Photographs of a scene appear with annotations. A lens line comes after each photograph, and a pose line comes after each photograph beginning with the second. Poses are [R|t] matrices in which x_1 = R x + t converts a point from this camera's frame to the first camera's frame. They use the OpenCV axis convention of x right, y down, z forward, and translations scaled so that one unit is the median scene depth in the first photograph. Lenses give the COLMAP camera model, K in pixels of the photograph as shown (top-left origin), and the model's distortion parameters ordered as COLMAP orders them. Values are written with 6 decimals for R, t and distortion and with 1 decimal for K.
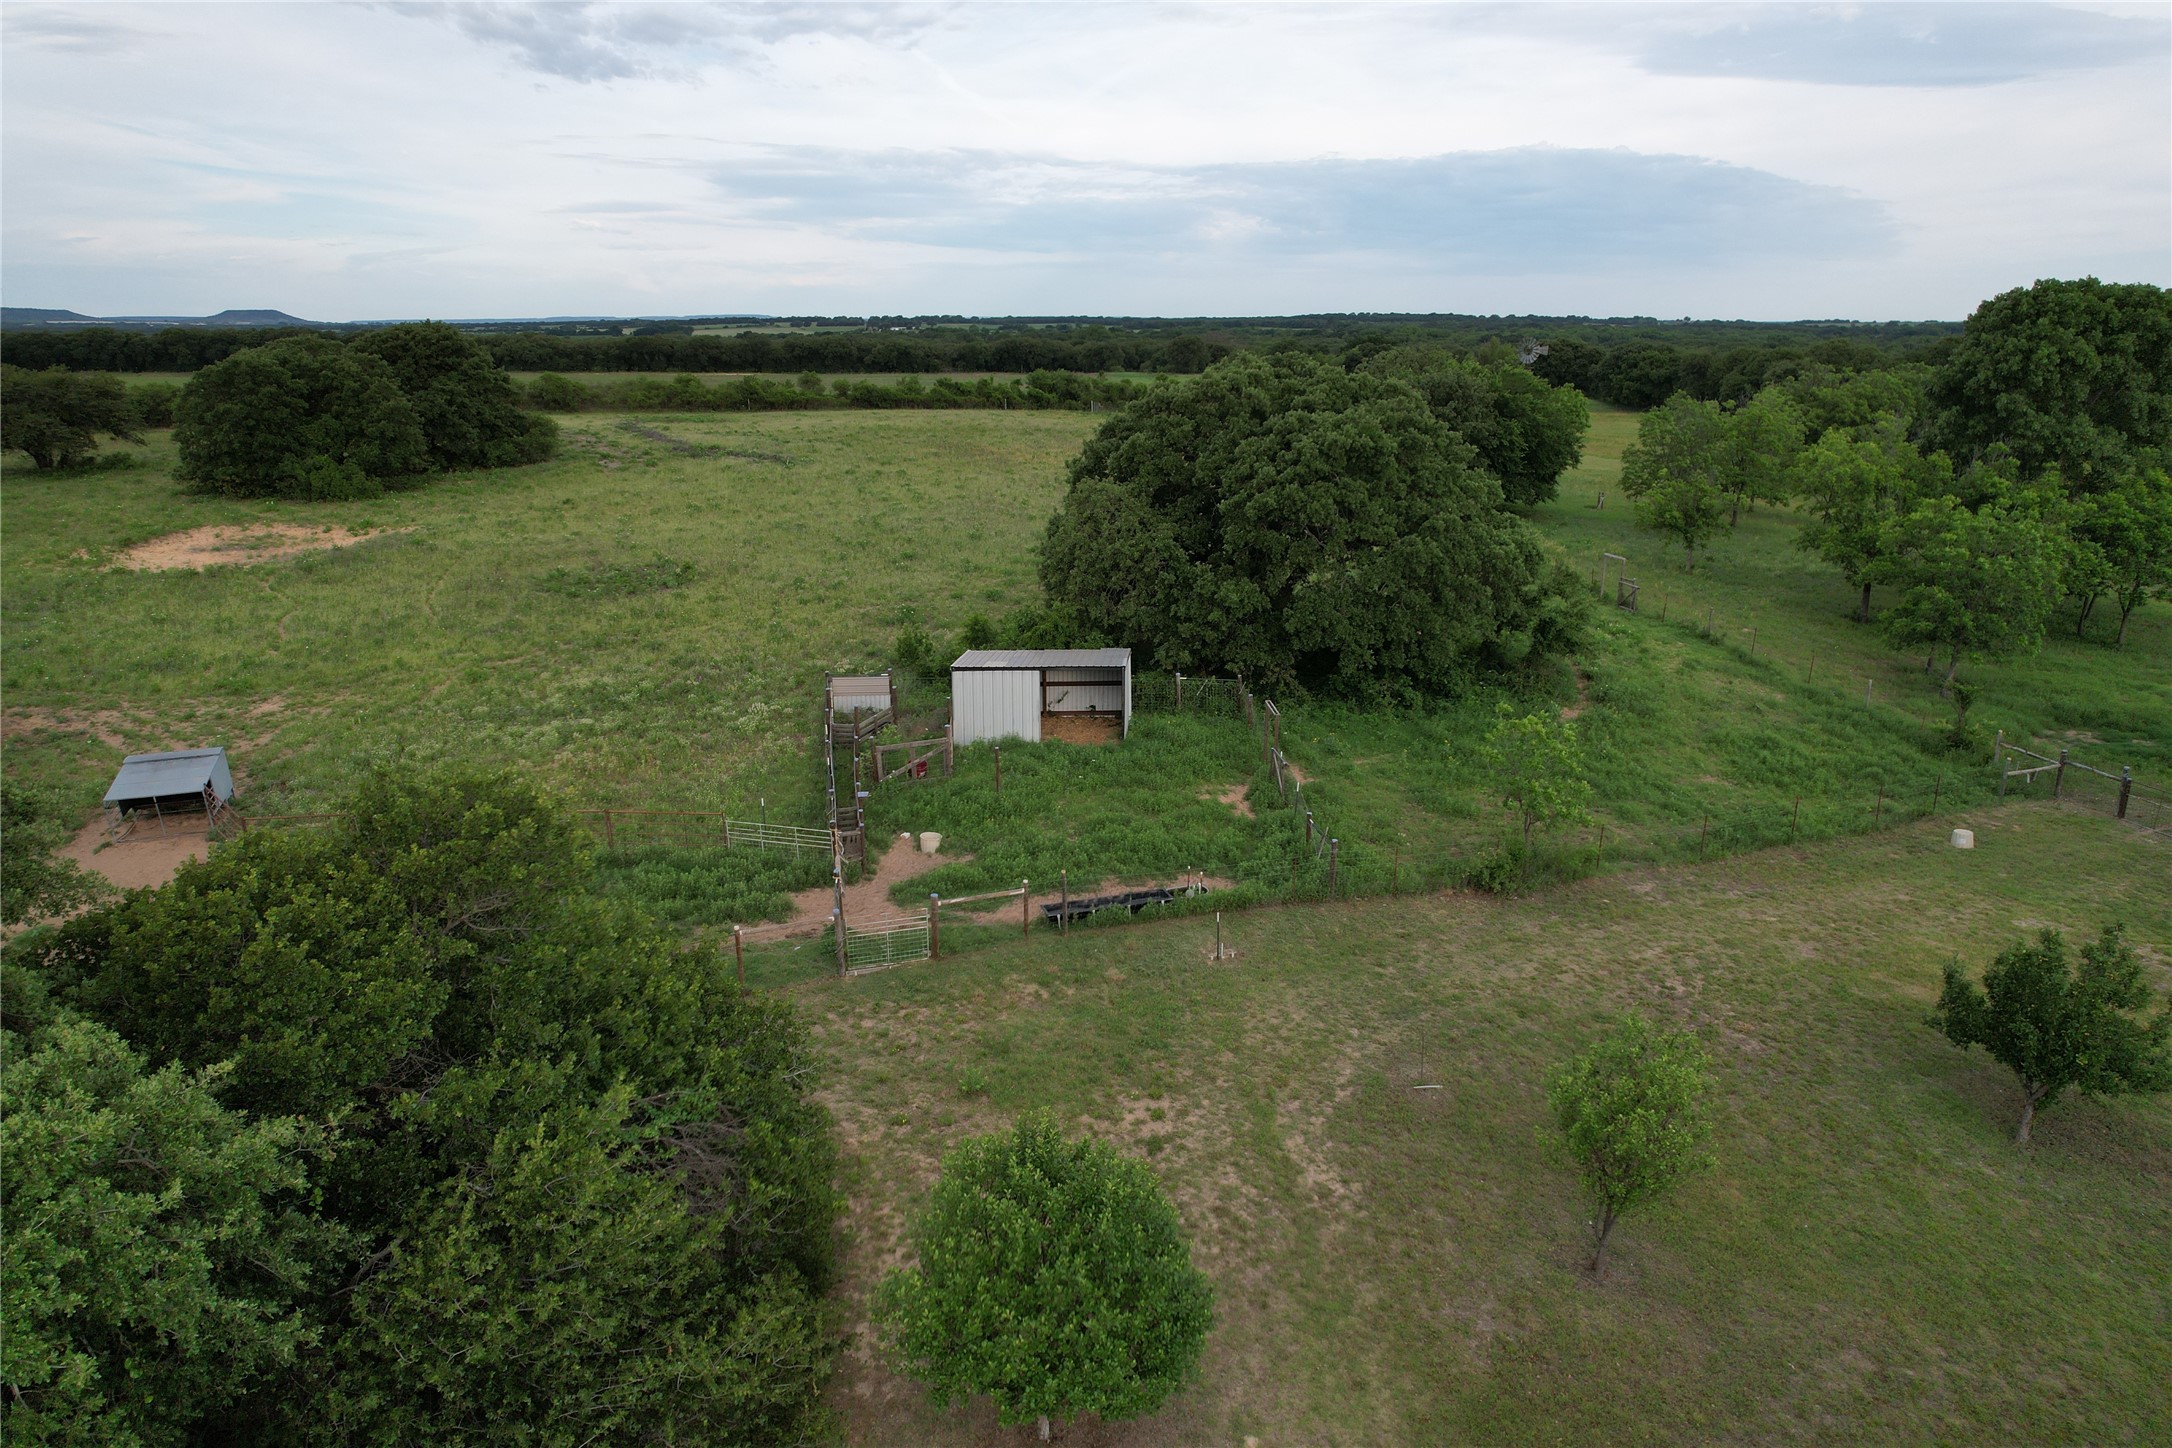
lens RADIAL K [[1384.7, 0, 1087.6], [0, 1384.7, 721.3], [0, 0, 1]] dist [-0.054785, 0.043014]
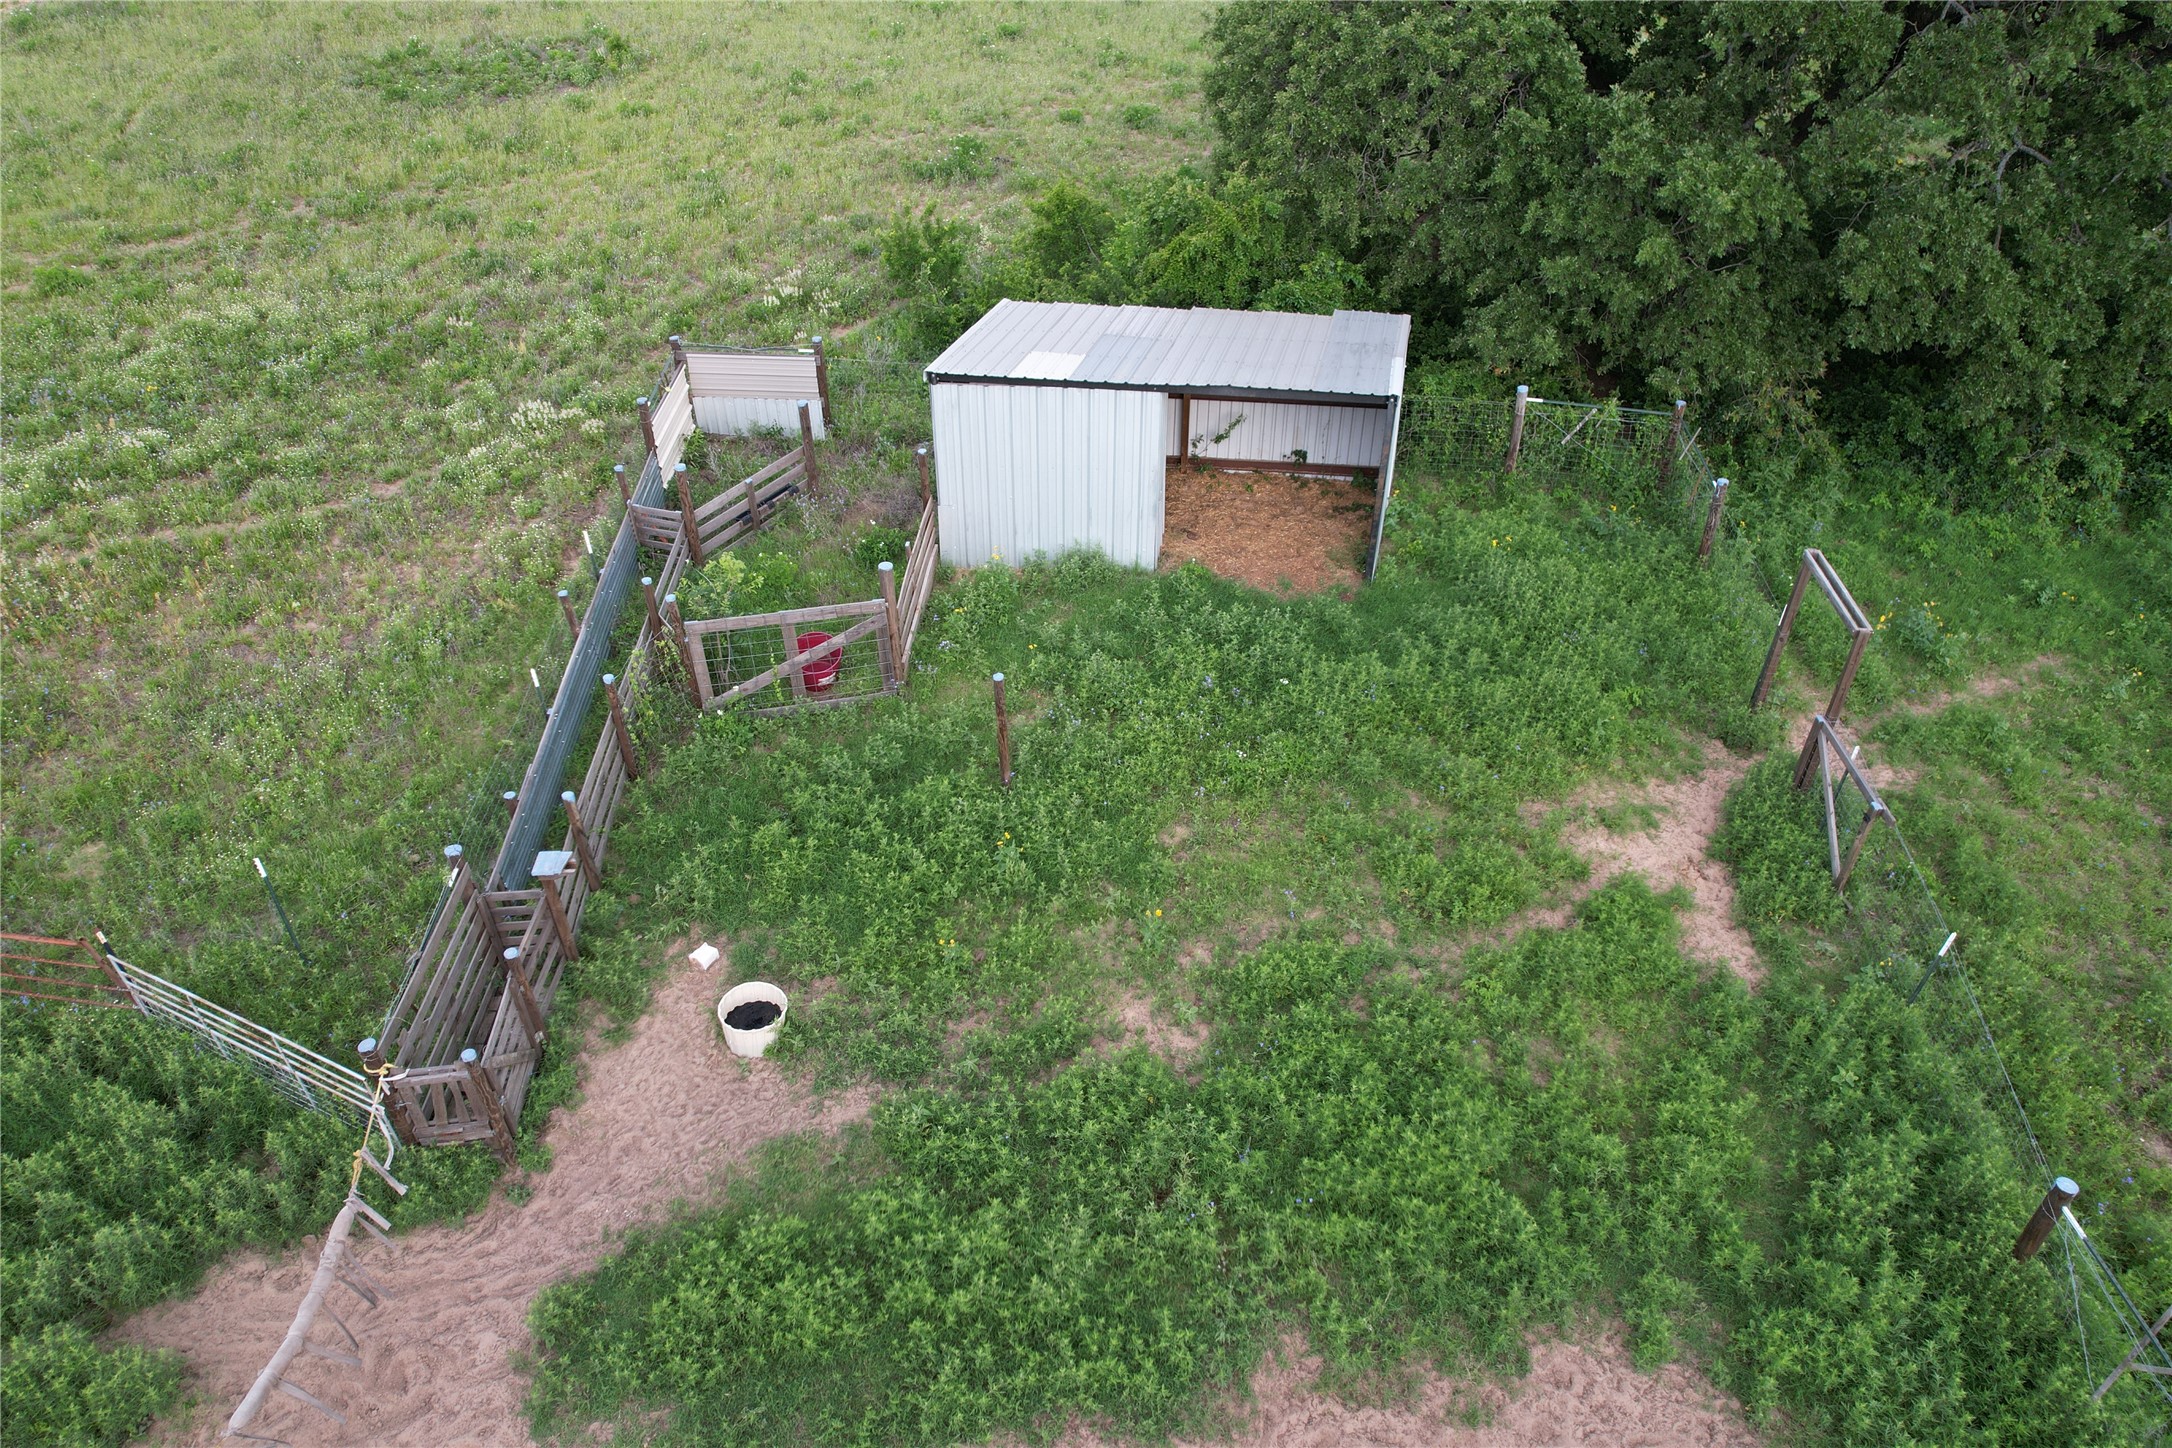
lens RADIAL K [[1384.7, 0, 1066.1], [0, 1384.7, 728.3], [0, 0, 1]] dist [-0.054785, 0.043014]
pose [[0.986523, 0.095424, -0.132915, -0.002547], [-0.043332, 0.935693, 0.350144, -0.074868], [0.157780, -0.339666, 0.927218, 0.574433]]
